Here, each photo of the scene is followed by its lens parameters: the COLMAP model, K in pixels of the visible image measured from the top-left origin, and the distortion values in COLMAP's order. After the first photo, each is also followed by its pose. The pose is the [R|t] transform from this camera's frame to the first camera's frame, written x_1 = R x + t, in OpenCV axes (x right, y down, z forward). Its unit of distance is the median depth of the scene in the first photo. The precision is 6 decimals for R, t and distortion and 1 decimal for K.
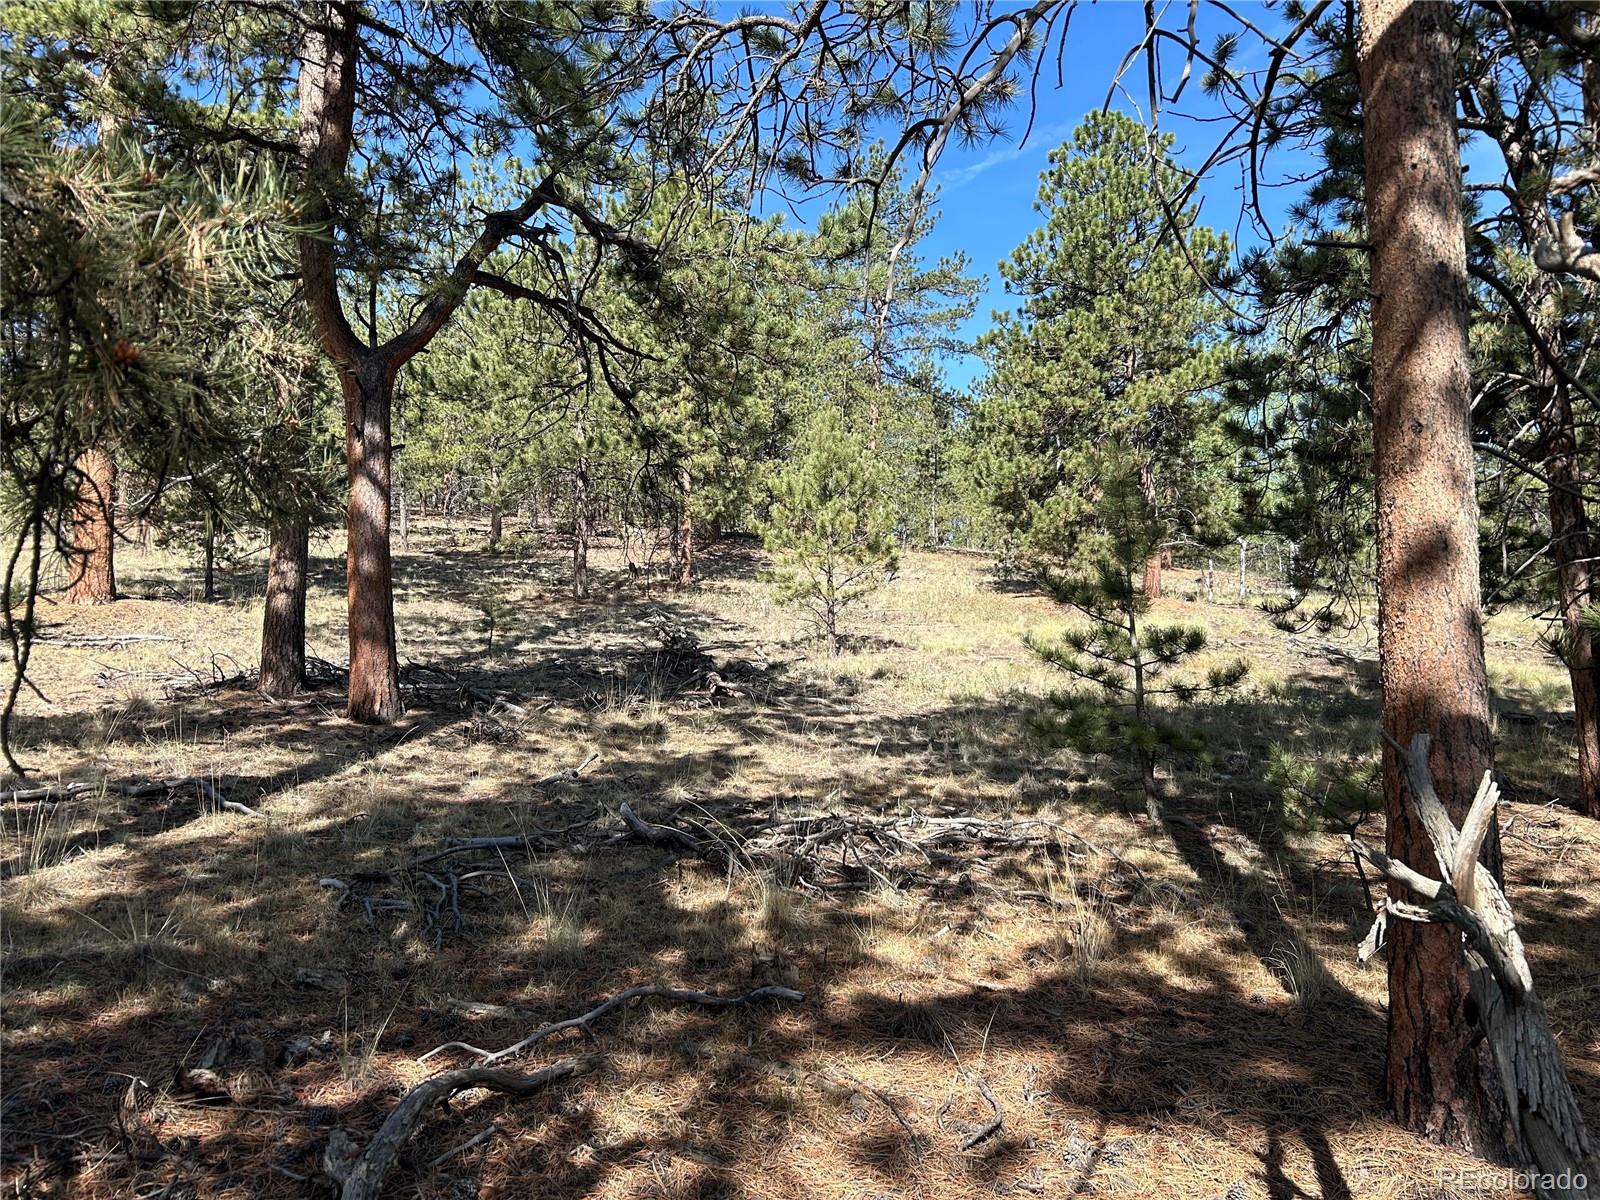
lens RADIAL K [[1207.0, 0, 803.6], [0, 1207.0, 604.1], [0, 0, 1]] dist [0.037599, -0.035426]
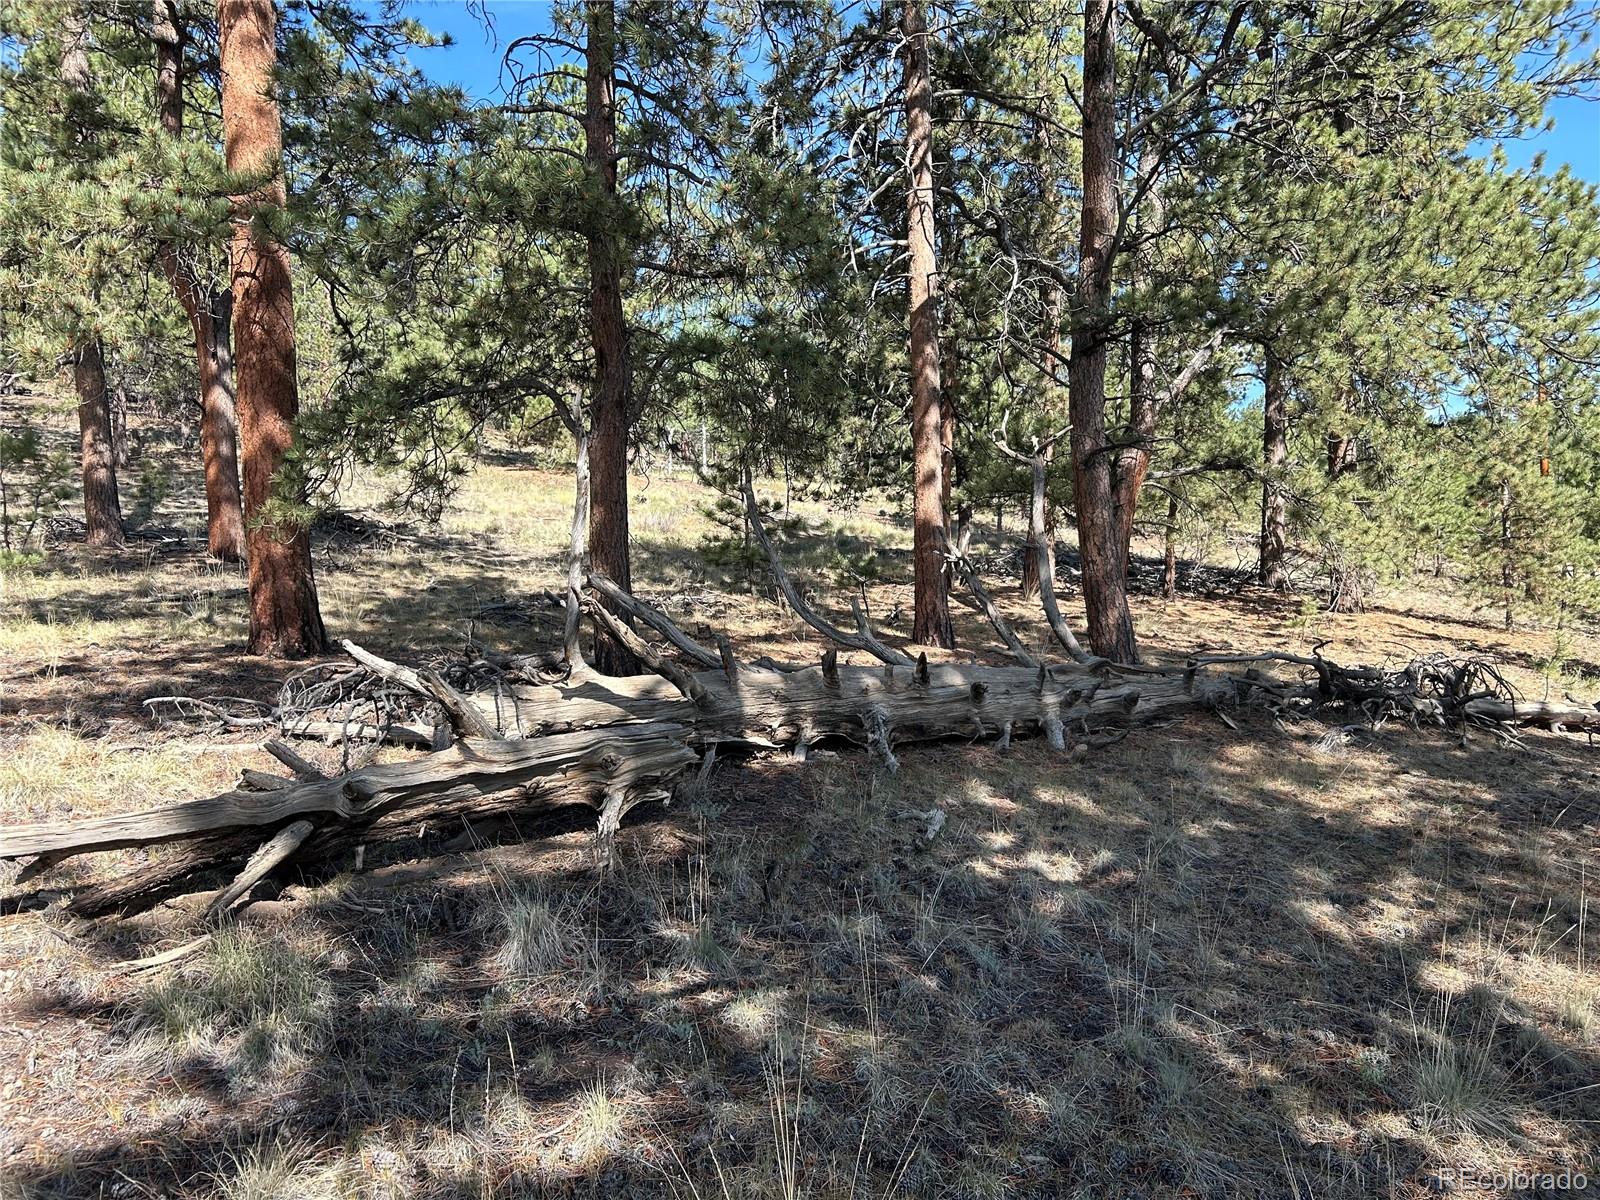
lens RADIAL K [[1207.0, 0, 799.6], [0, 1207.0, 599.1], [0, 0, 1]] dist [0.037599, -0.035426]
pose [[0.877900, -0.036039, 0.477486, -0.454985], [-0.014254, 0.994755, 0.101288, -0.013484], [-0.478632, -0.095727, 0.872782, -0.570203]]
